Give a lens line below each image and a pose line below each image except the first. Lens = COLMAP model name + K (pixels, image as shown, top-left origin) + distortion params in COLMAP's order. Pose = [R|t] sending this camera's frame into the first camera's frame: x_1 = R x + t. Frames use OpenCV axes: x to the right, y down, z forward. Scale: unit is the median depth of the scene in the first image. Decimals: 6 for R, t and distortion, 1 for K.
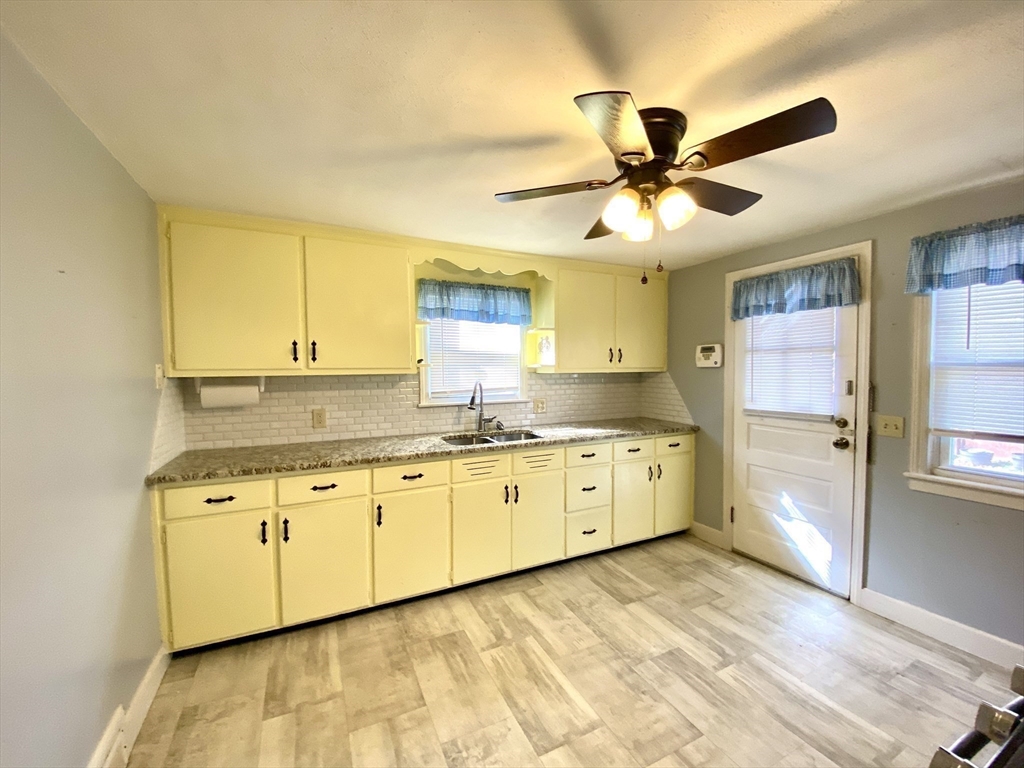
lens RADIAL K [[414.0, 0, 512.0], [0, 414.0, 384.0], [0, 0, 1]] dist [0.028859, -0.024459]
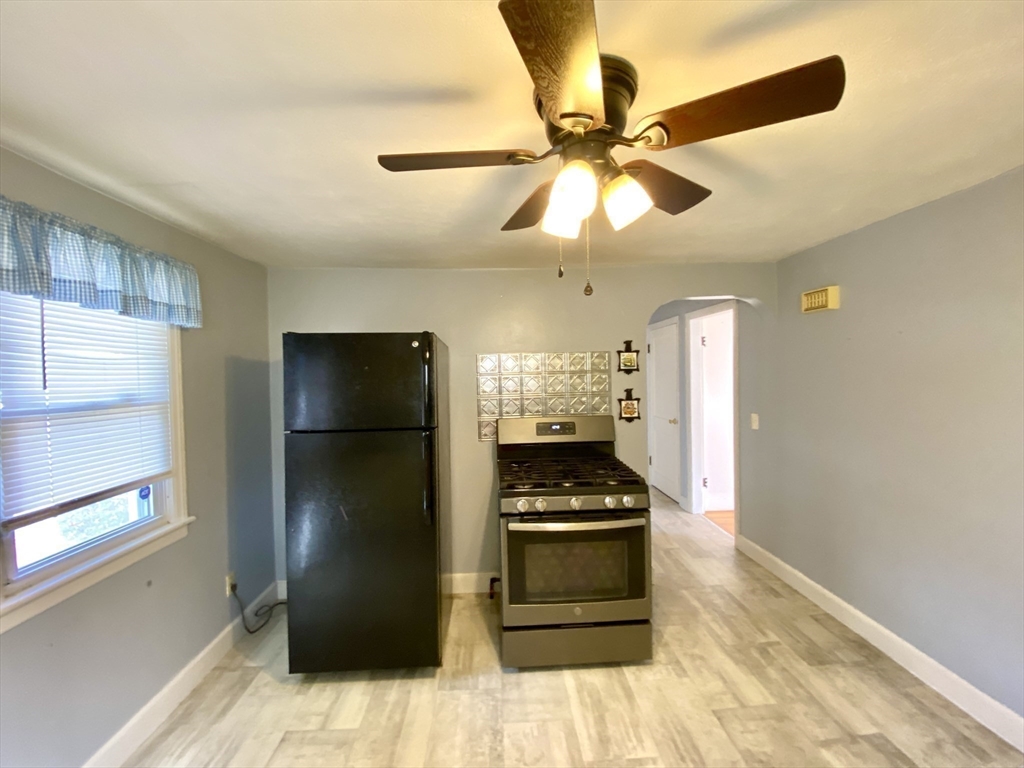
lens RADIAL K [[414.0, 0, 512.0], [0, 414.0, 384.0], [0, 0, 1]] dist [0.028859, -0.024459]
pose [[-0.917147, 0.020298, 0.398032, -0.124544], [0.048288, 0.997004, 0.060424, -0.094998], [-0.395613, 0.074638, -0.915379, 1.463495]]
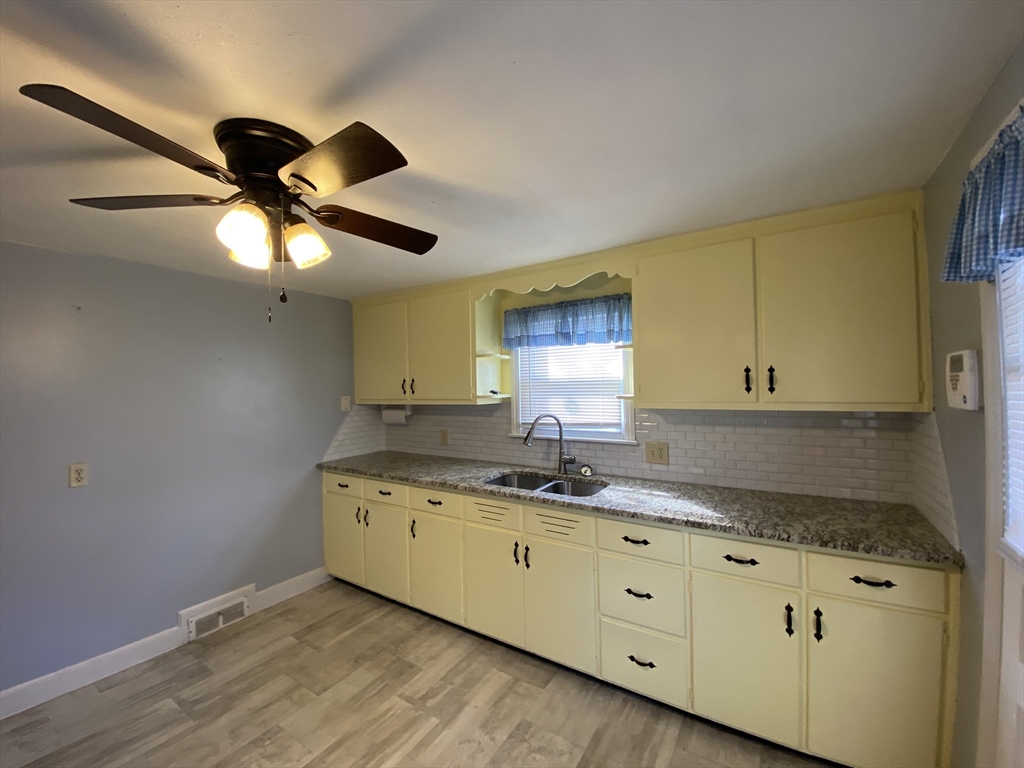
lens RADIAL K [[414.0, 0, 512.0], [0, 414.0, 384.0], [0, 0, 1]] dist [0.028859, -0.024459]
pose [[0.521724, -0.006666, -0.853089, 0.754016], [-0.016644, 0.999700, -0.017991, -0.065175], [0.852952, 0.023585, 0.521456, 0.580998]]
